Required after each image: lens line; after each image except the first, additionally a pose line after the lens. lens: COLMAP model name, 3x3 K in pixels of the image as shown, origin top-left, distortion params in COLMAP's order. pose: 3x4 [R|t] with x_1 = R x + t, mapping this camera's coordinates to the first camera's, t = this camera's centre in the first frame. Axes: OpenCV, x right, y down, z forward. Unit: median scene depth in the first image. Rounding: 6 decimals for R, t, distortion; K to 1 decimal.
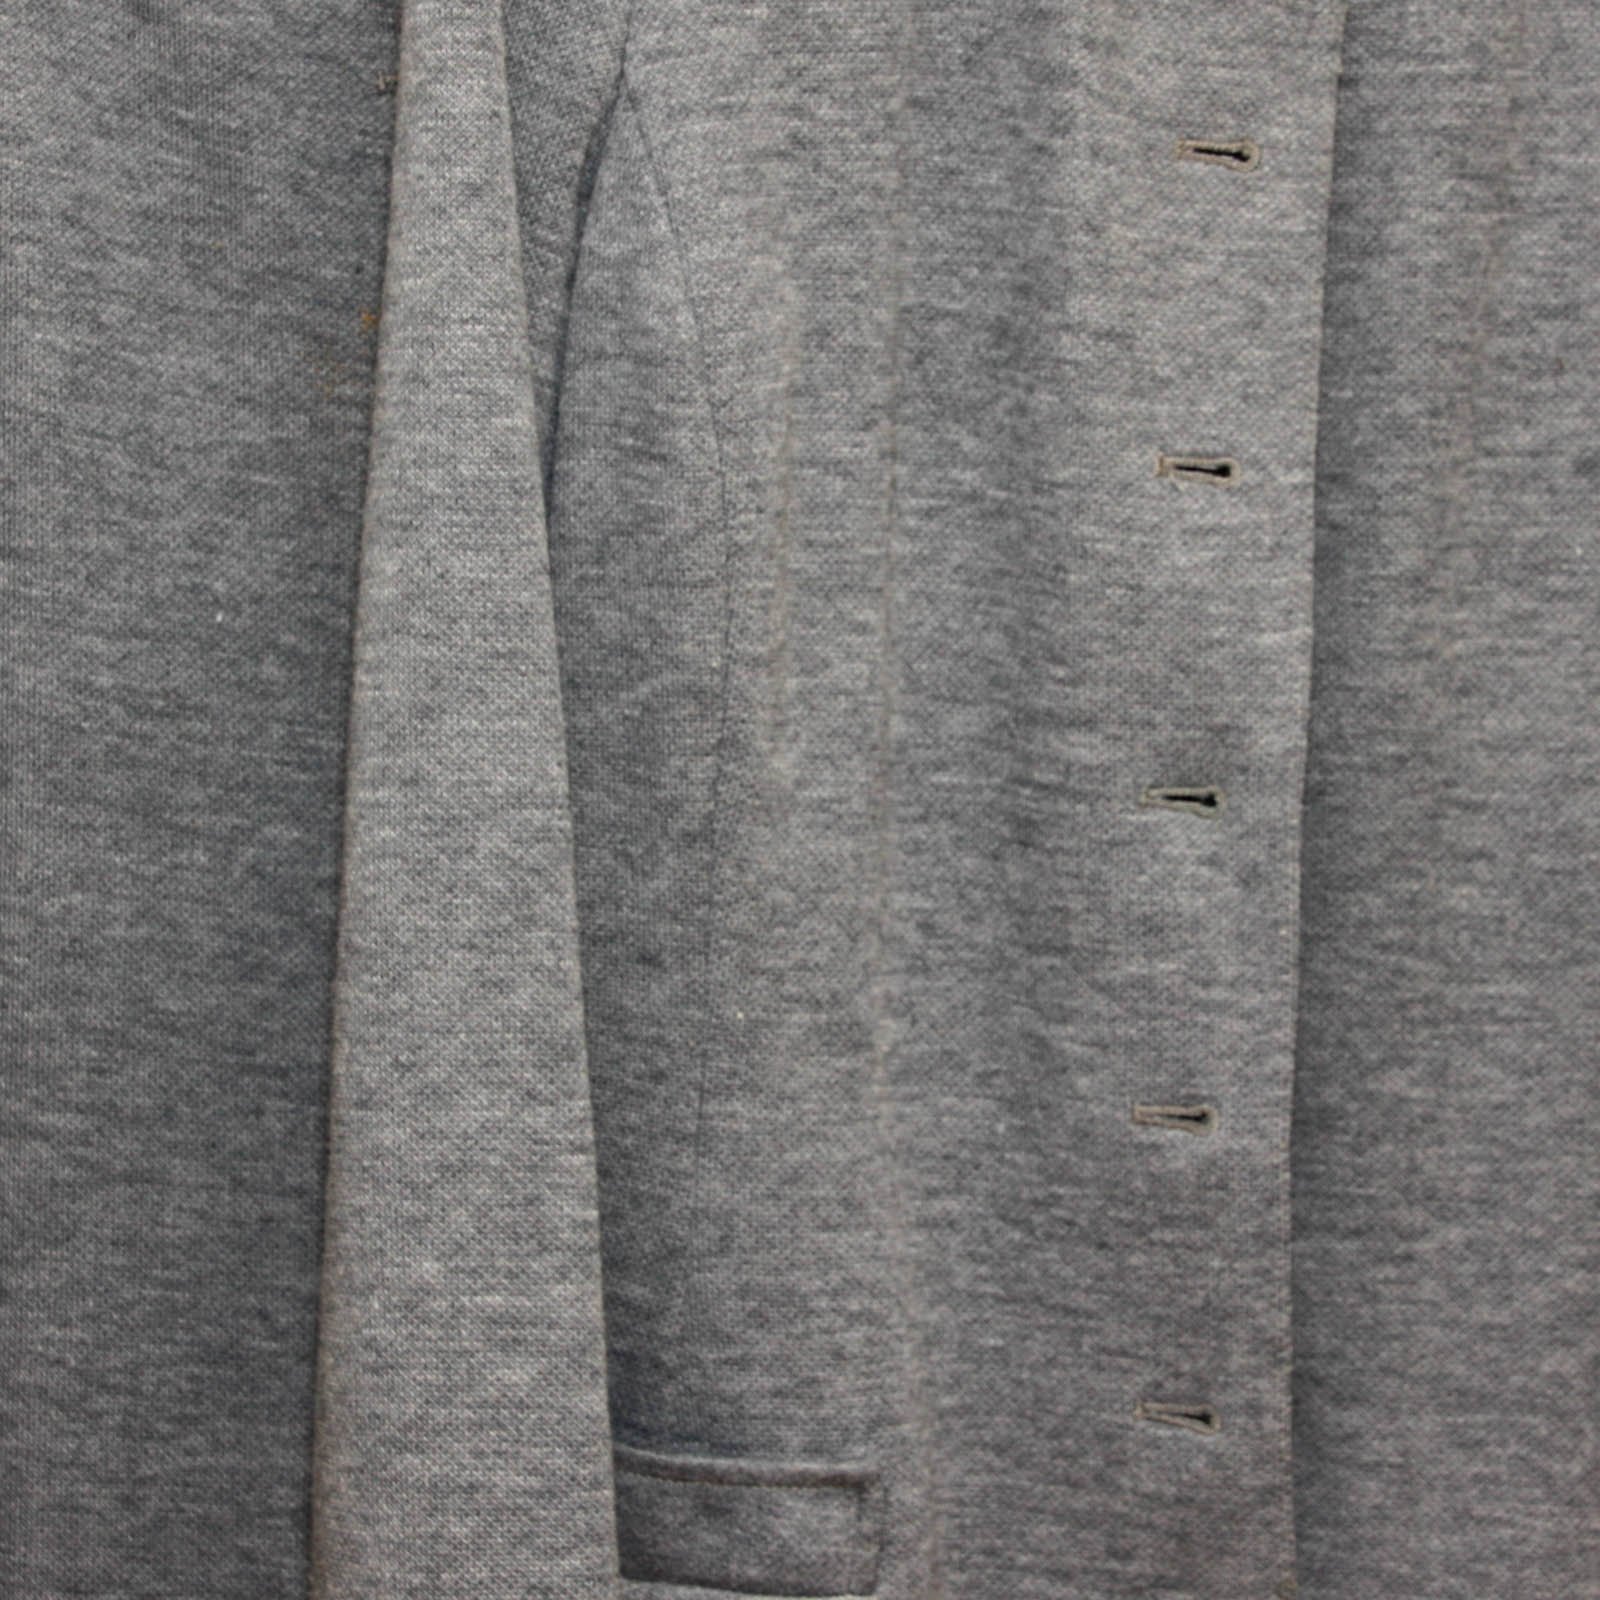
lens RADIAL K [[5915.5, 0, 802.6], [0, 5915.5, 743.3], [0, 0, 1]] dist [0.297207, 1.198516]
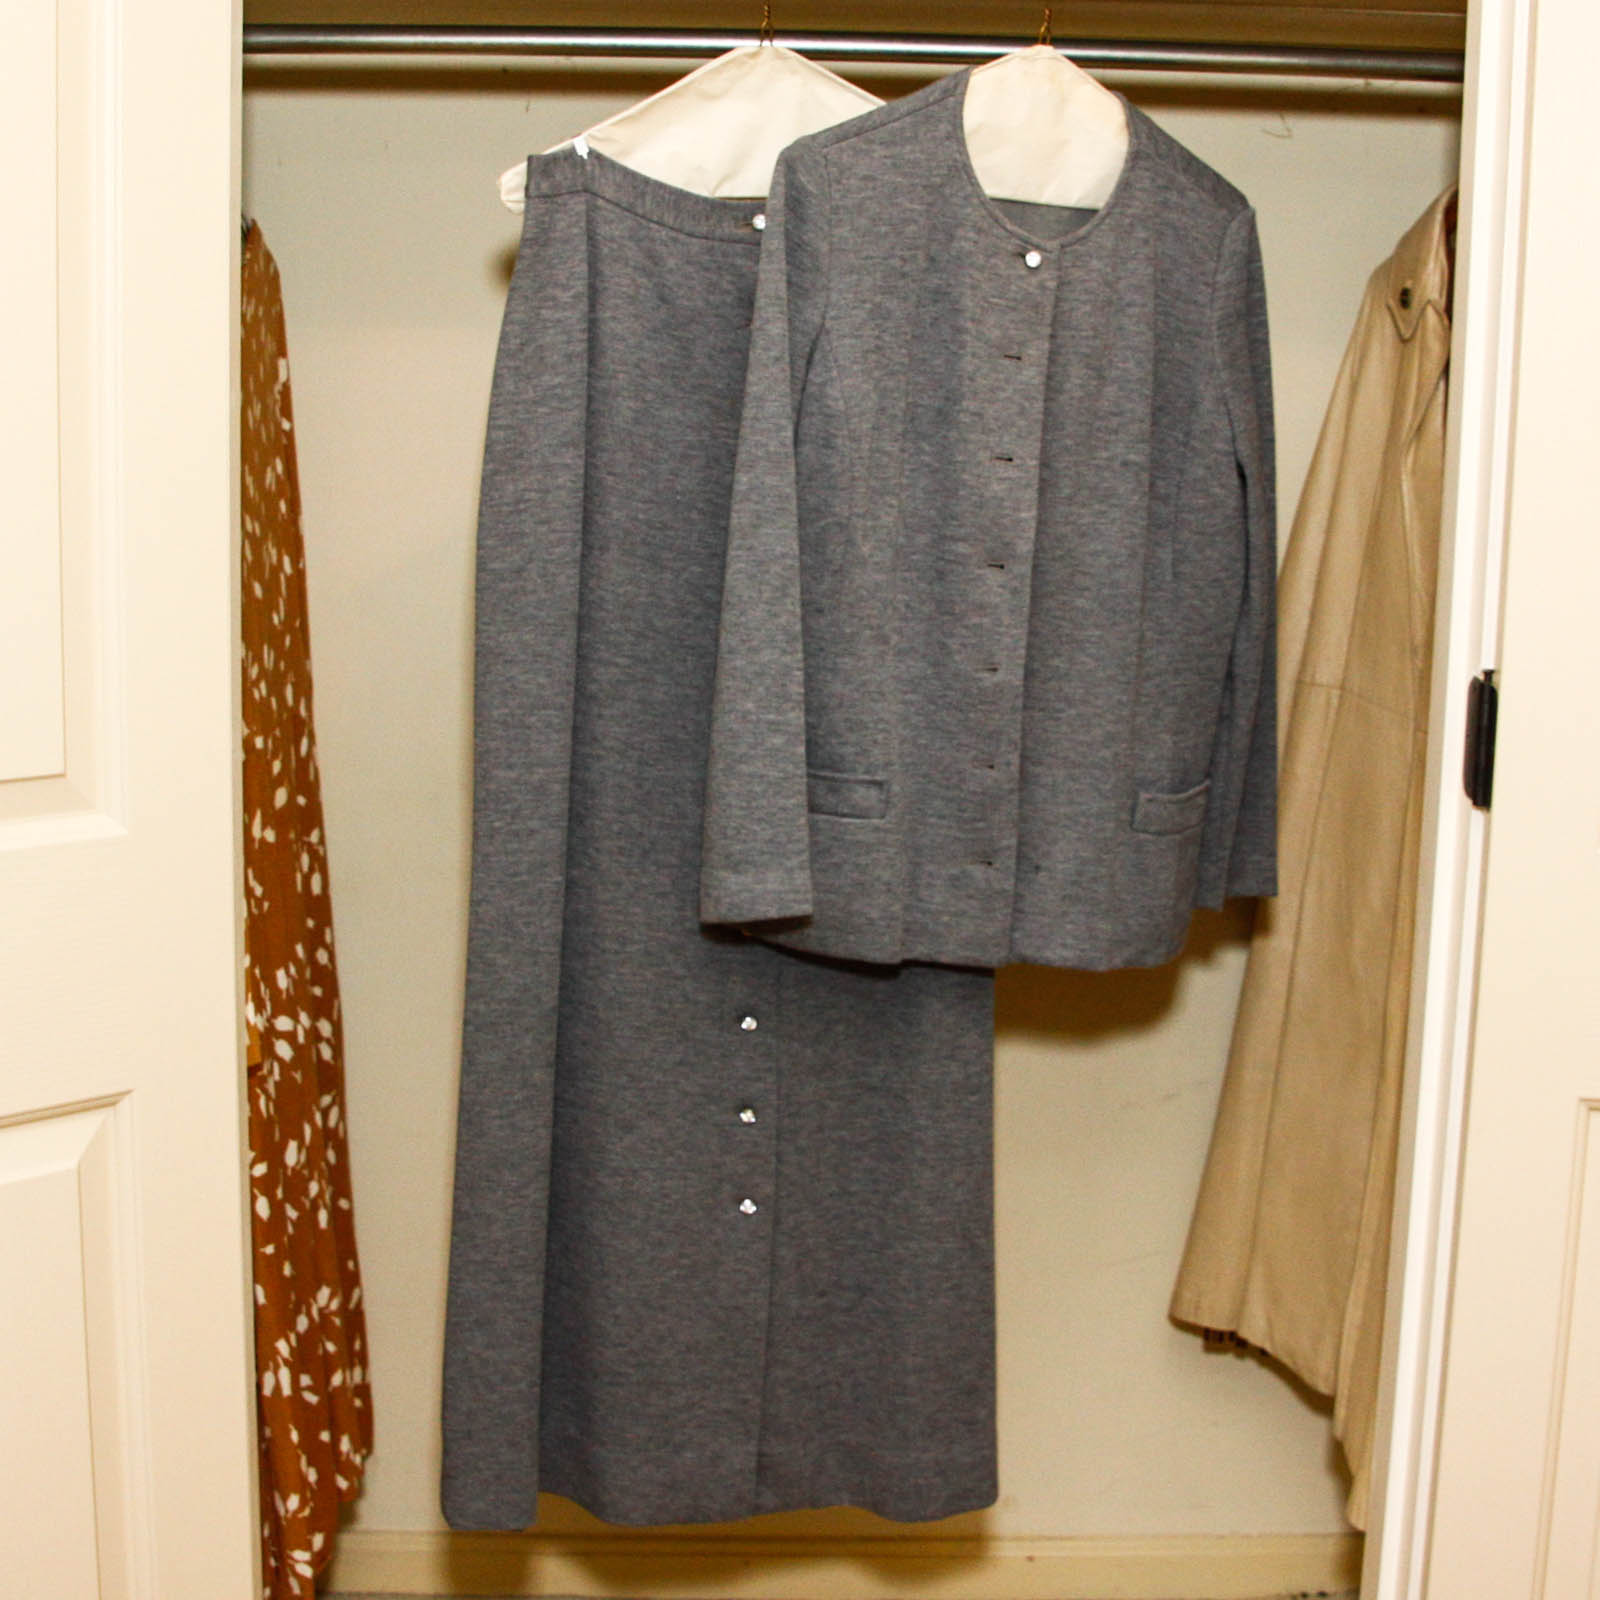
lens RADIAL K [[2531.2, 0, 800.0], [0, 2531.2, 800.0], [0, 0, 1]] dist [-0.203234, 0.187595]
pose [[0.998974, 0.030217, 0.033731, -0.076753], [-0.032494, 0.997079, 0.069117, 0.043332], [-0.031544, -0.070142, 0.997038, -0.313511]]
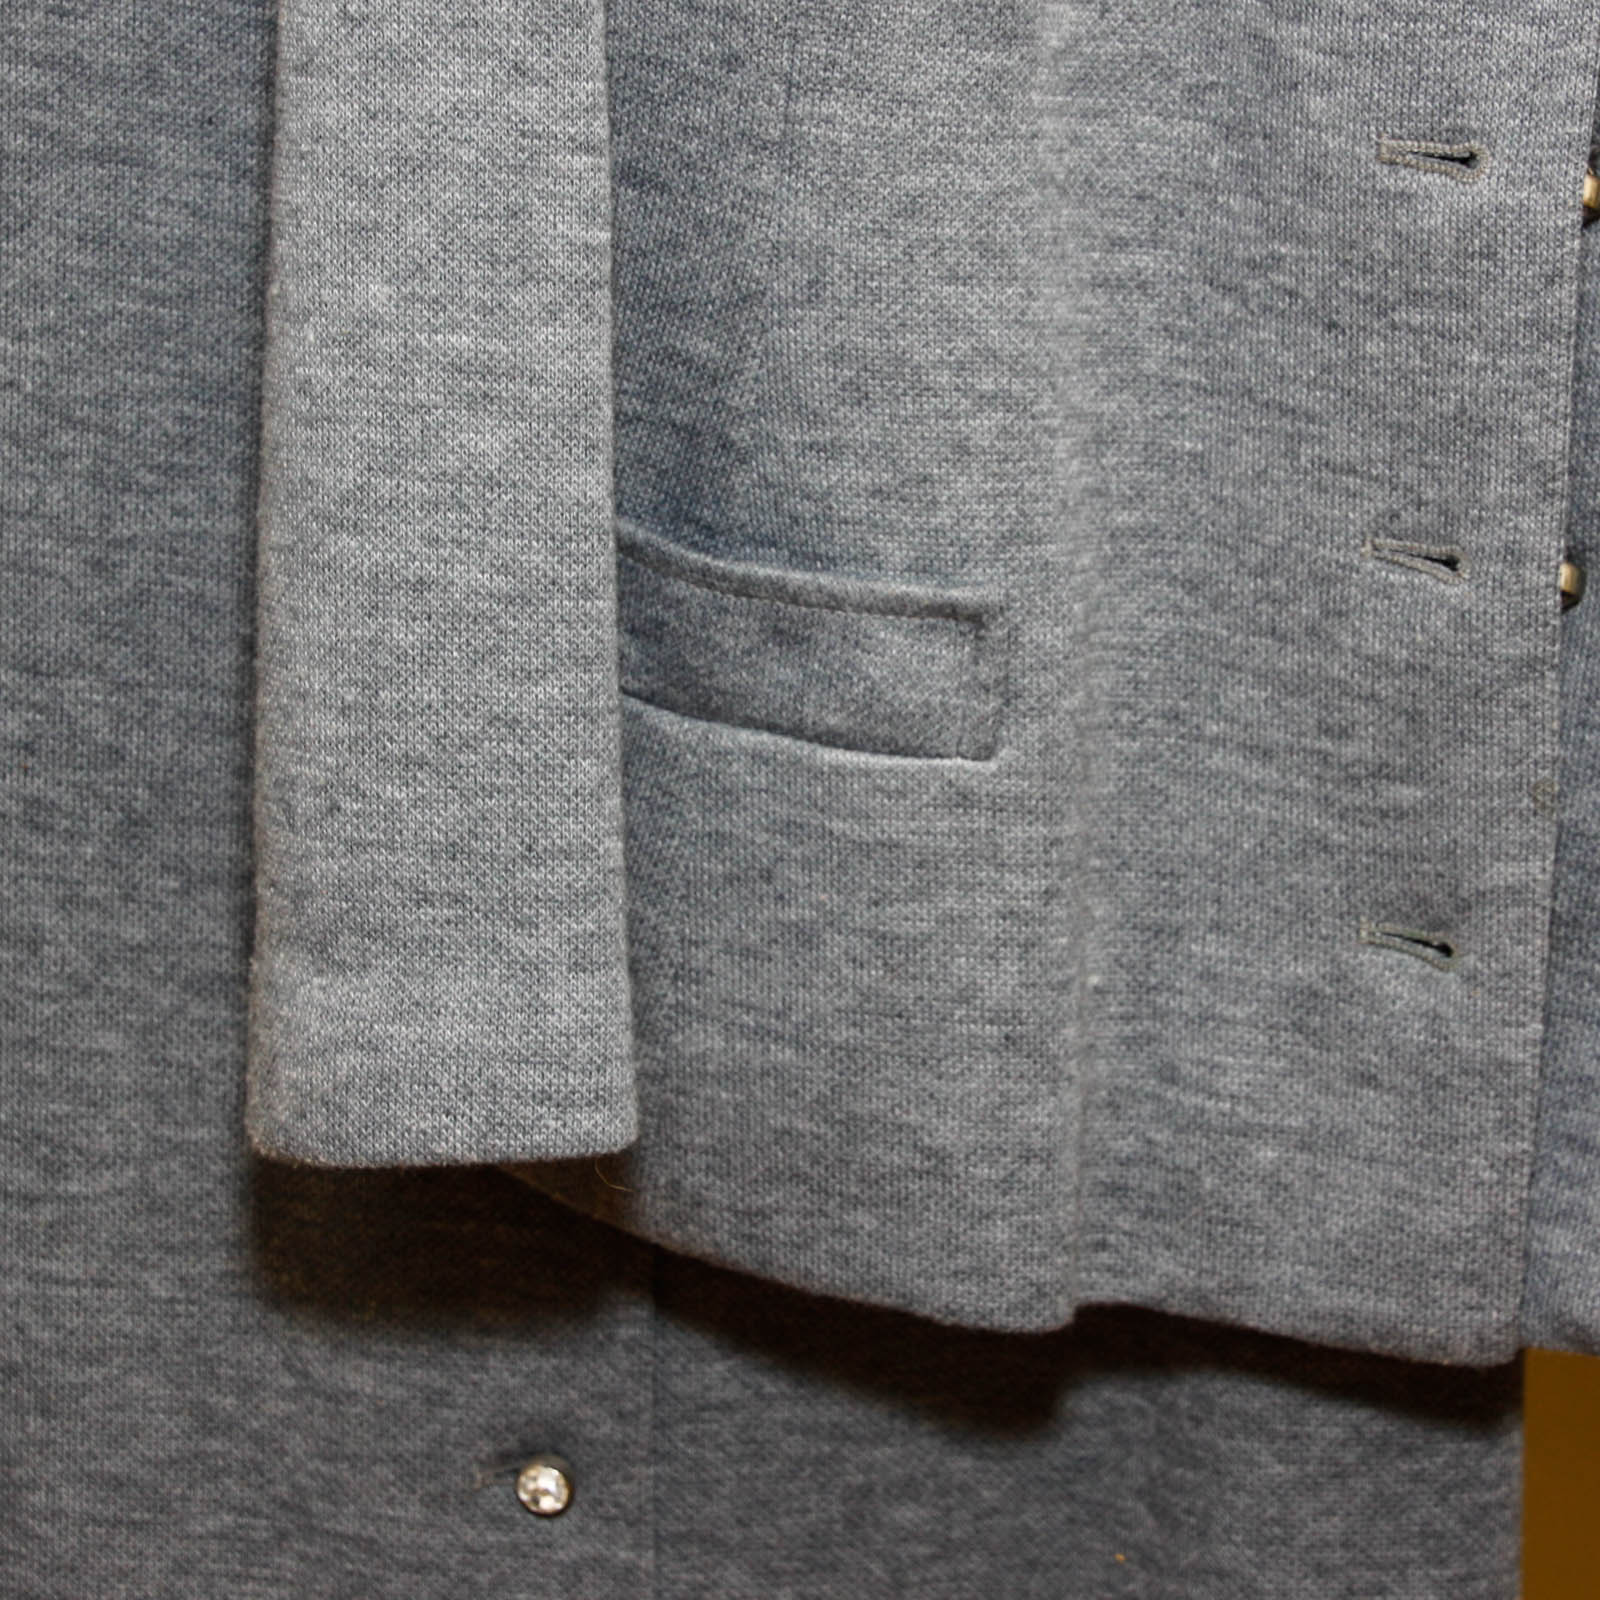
lens RADIAL K [[5915.5, 0, 802.6], [0, 5915.5, 743.3], [0, 0, 1]] dist [0.297207, 1.198516]
pose [[0.983557, 0.076213, -0.163731, 0.112763], [-0.050522, 0.986511, 0.155703, 0.023792], [0.173389, -0.144871, 0.974140, 0.256494]]
